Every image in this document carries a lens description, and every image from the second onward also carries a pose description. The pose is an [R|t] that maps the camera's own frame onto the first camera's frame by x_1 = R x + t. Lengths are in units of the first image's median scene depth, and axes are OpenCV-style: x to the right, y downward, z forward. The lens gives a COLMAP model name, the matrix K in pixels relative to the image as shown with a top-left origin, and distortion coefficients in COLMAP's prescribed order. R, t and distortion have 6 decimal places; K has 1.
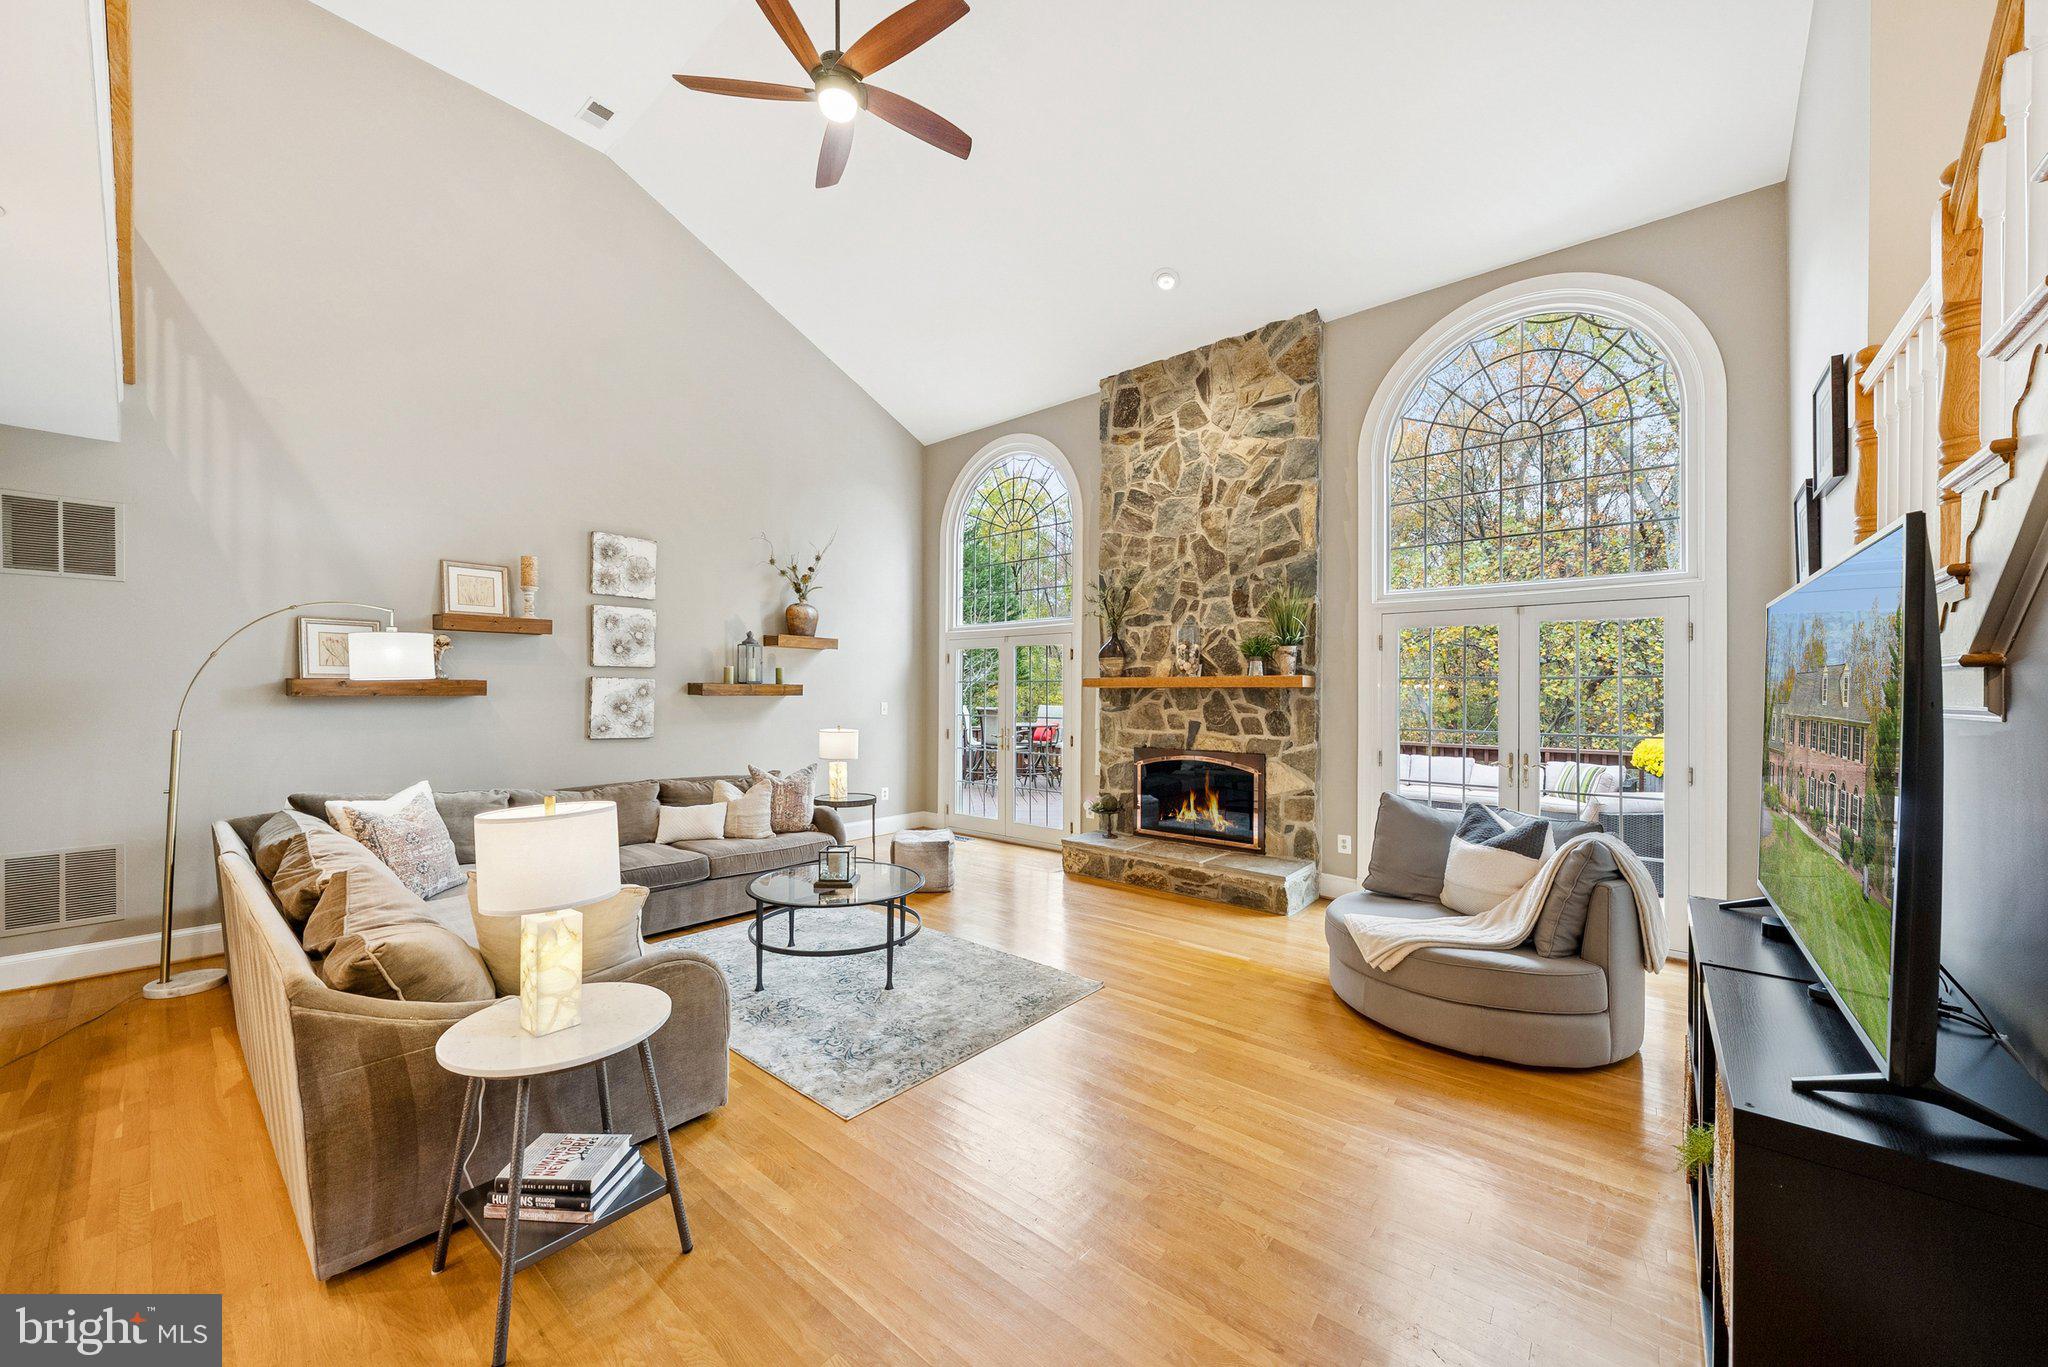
lens RADIAL K [[745.5, 0, 1015.0], [0, 745.5, 696.4], [0, 0, 1]] dist [0.000831, 0.000021]
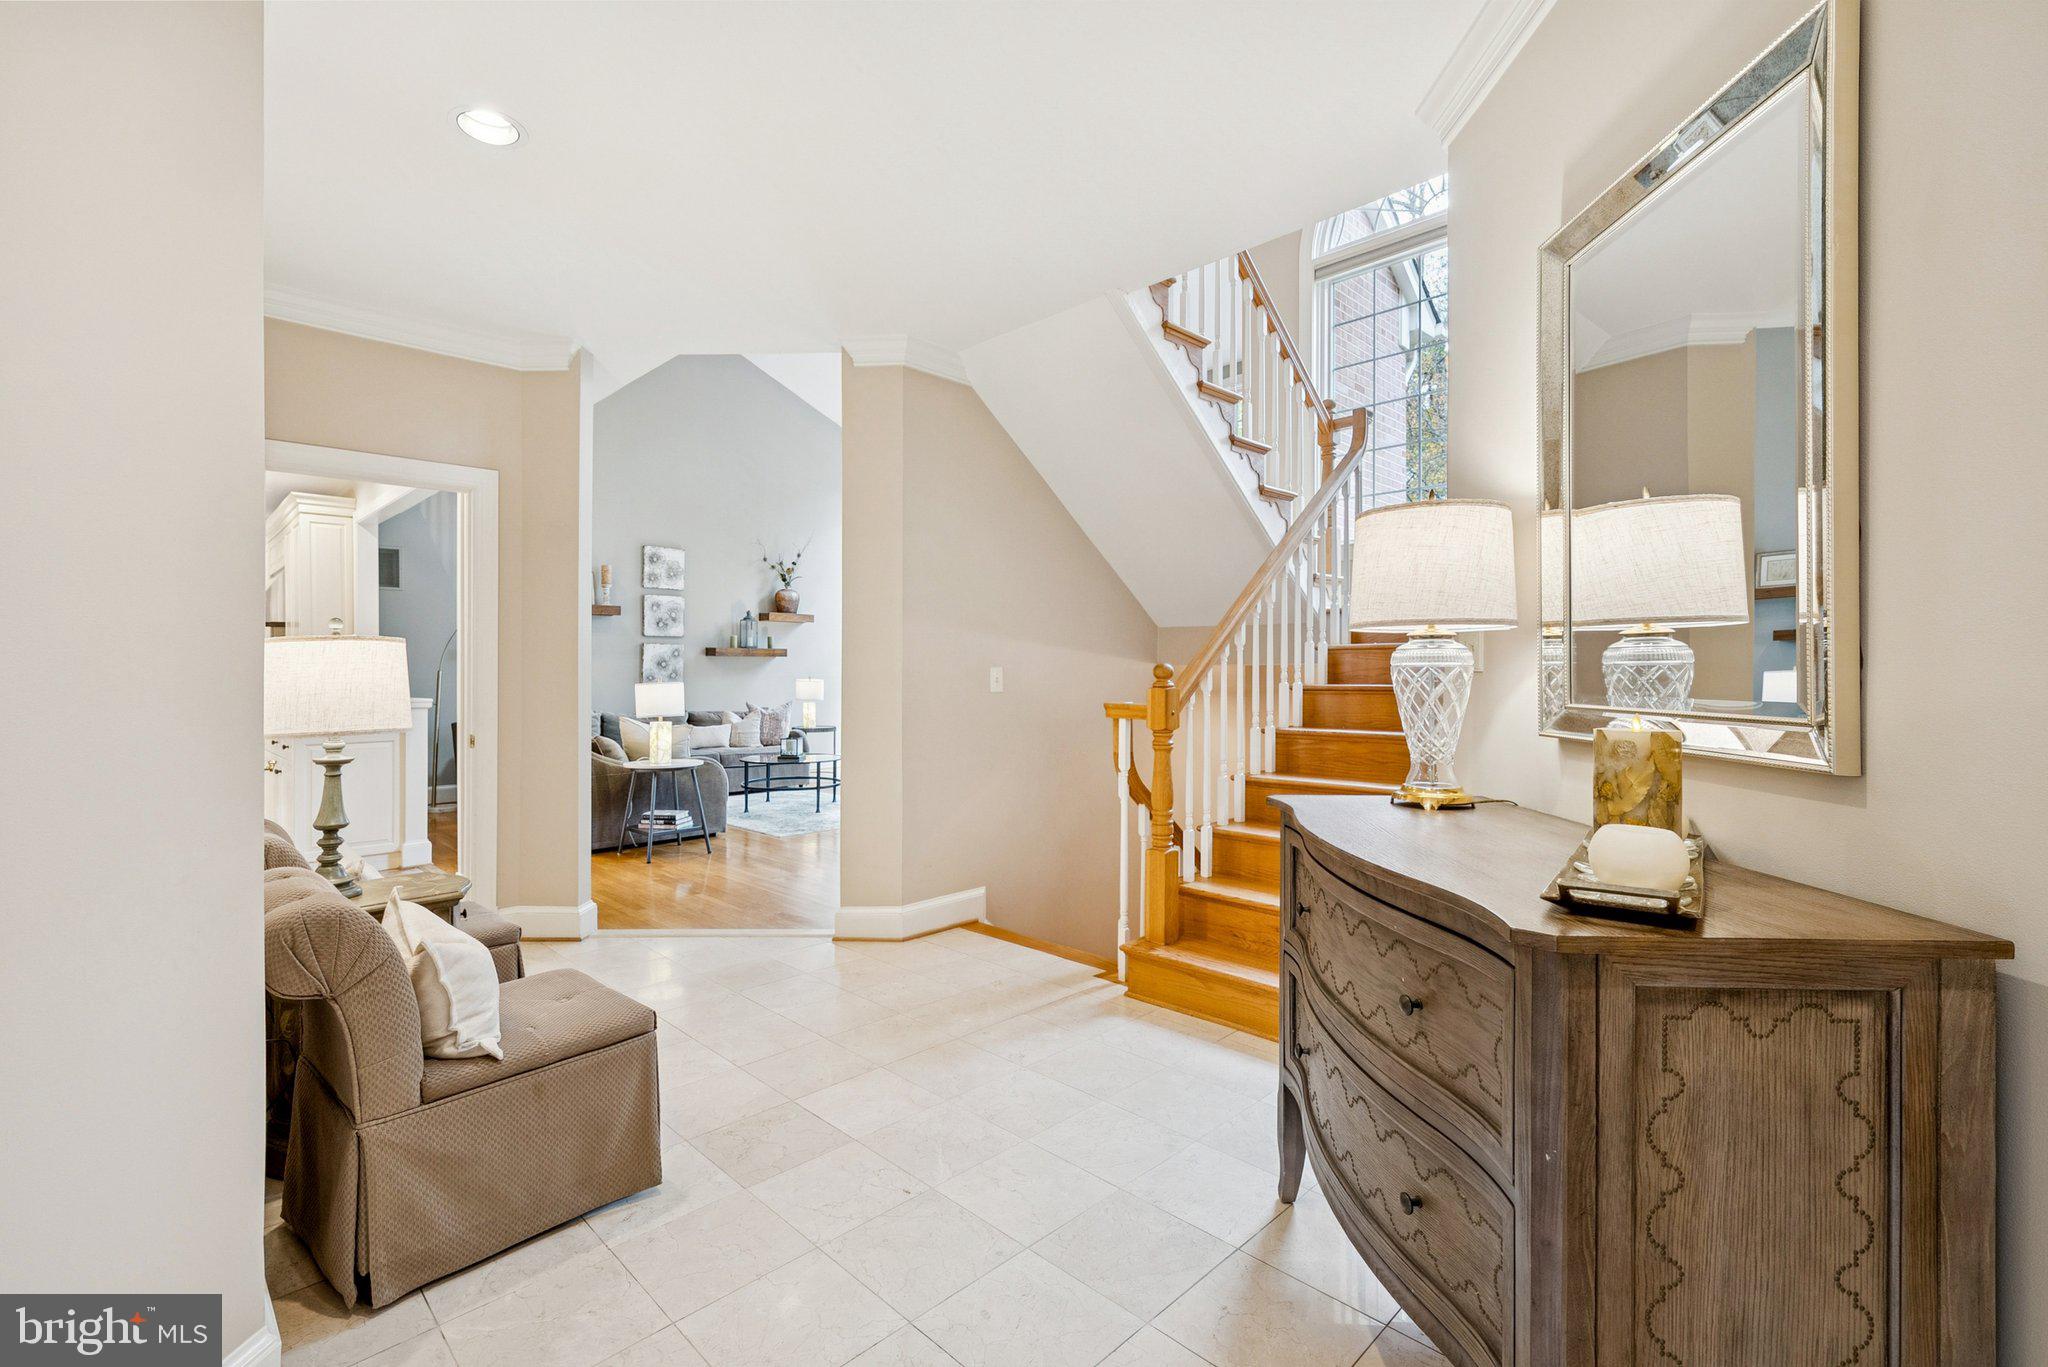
lens RADIAL K [[904.8, 0, 1018.0], [0, 904.8, 667.0], [0, 0, 1]] dist [0.019781, 0.000401]
pose [[0.997373, -0.004073, -0.072327, 0.292974], [0.003695, 0.999979, -0.005362, 0.032038], [0.072347, 0.005081, 0.997367, -0.713589]]
